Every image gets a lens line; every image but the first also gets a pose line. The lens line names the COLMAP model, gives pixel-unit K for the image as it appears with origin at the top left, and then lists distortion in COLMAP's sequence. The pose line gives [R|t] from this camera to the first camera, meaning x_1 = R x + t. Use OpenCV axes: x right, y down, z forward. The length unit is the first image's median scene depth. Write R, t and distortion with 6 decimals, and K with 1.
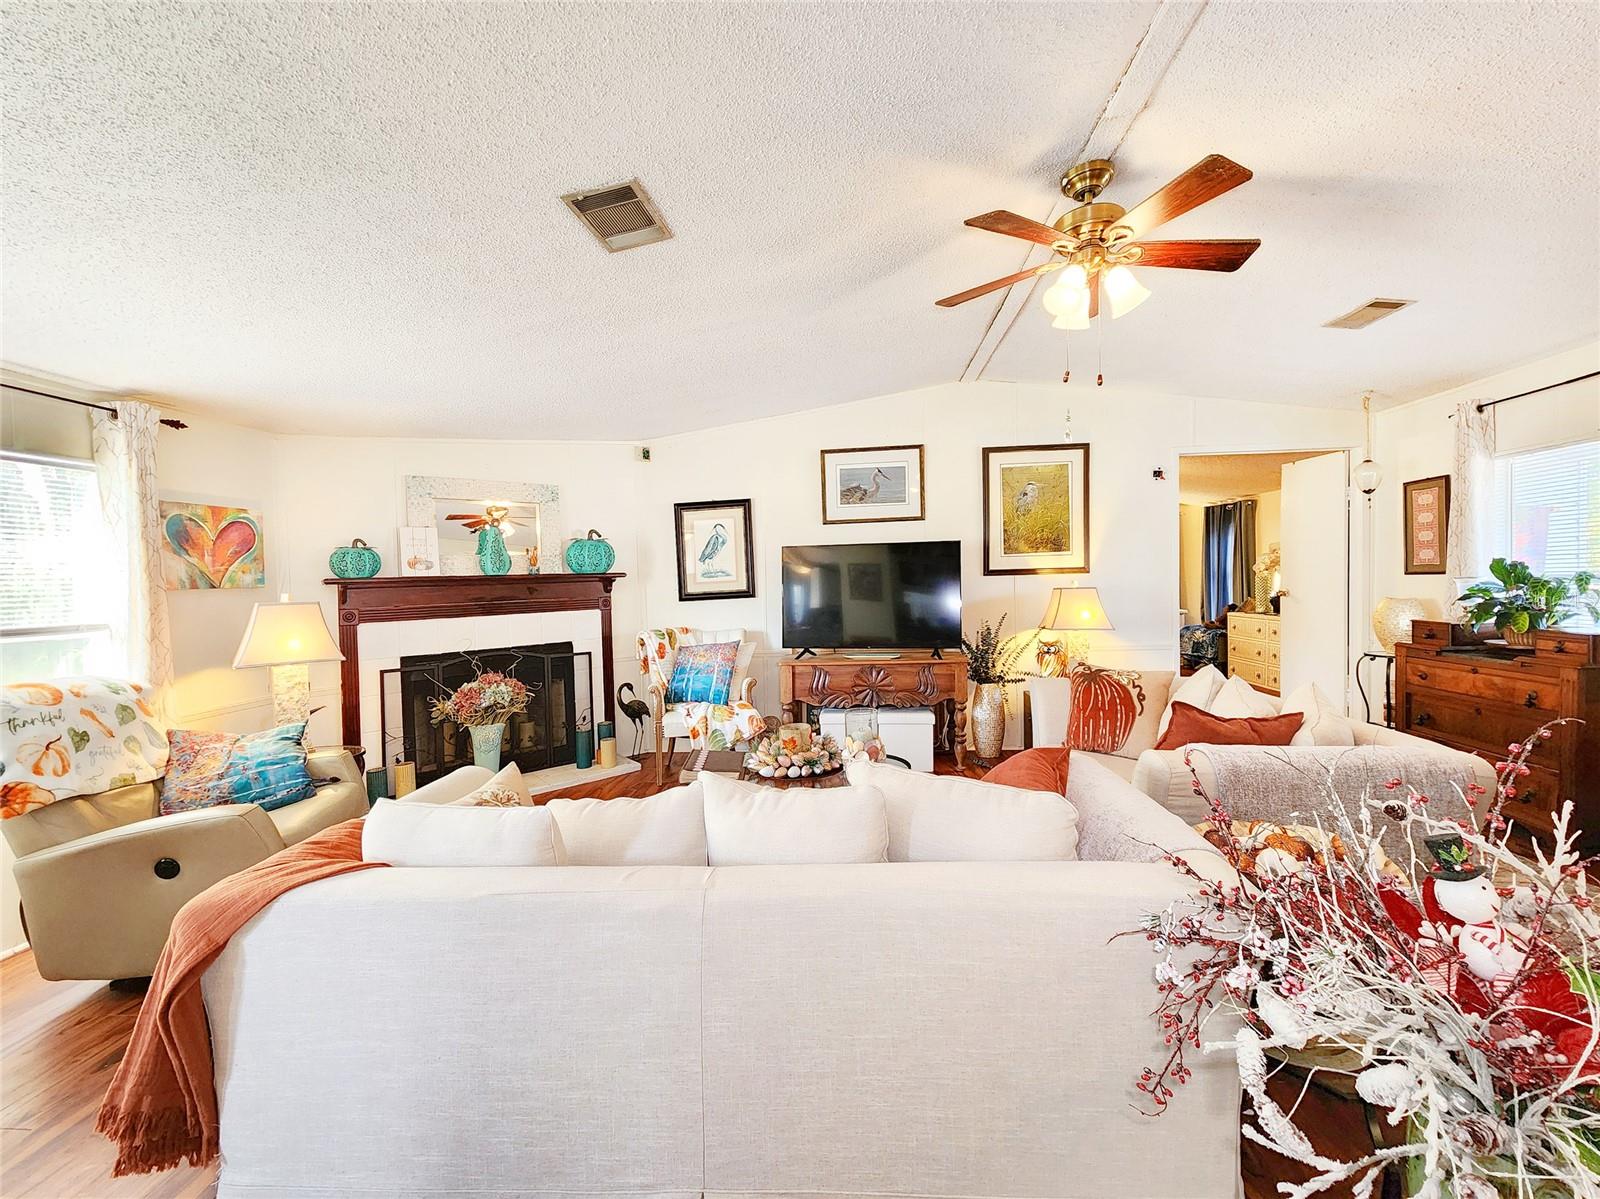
lens RADIAL K [[646.3, 0, 813.3], [0, 646.3, 580.2], [0, 0, 1]] dist [-0.000111, -0.000187]
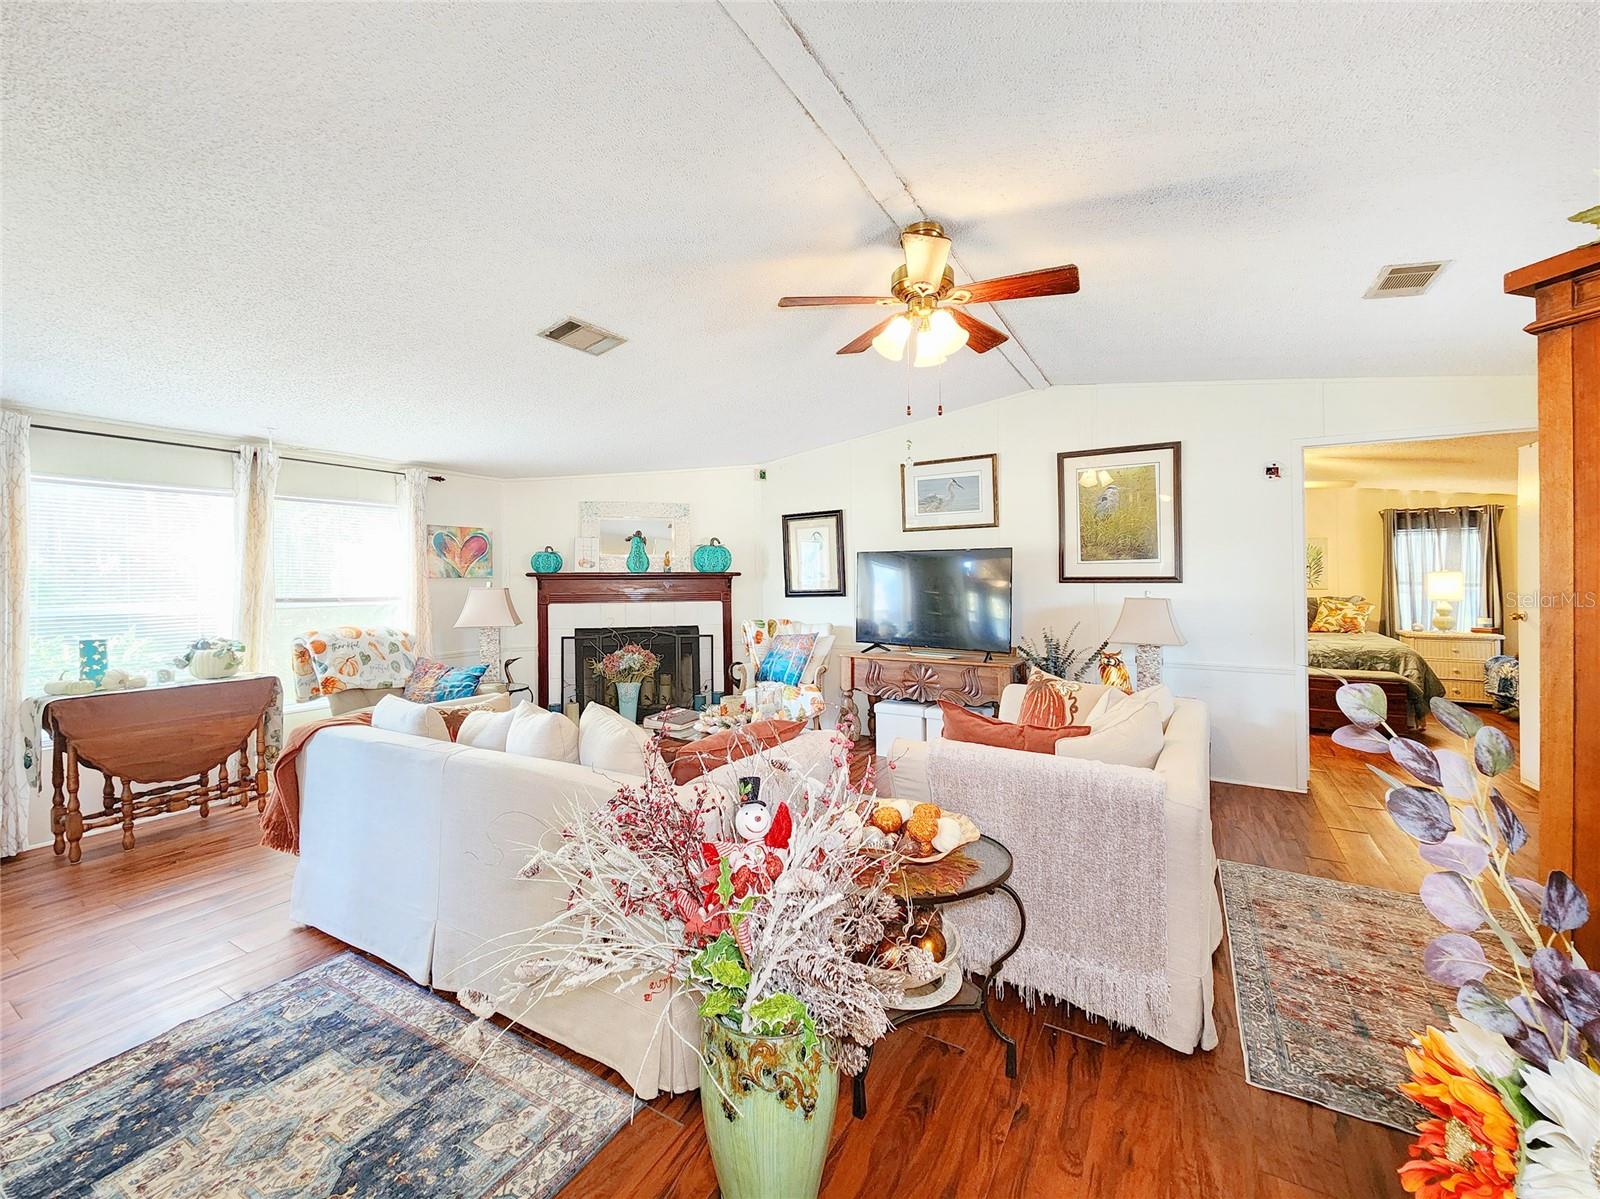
lens RADIAL K [[646.3, 0, 815.9], [0, 646.3, 565.4], [0, 0, 1]] dist [-0.000111, -0.000187]
pose [[0.900831, 0.015692, -0.433886, 0.392858], [-0.024585, 0.999587, -0.014891, -0.010526], [0.433473, 0.024082, 0.900845, -0.050372]]
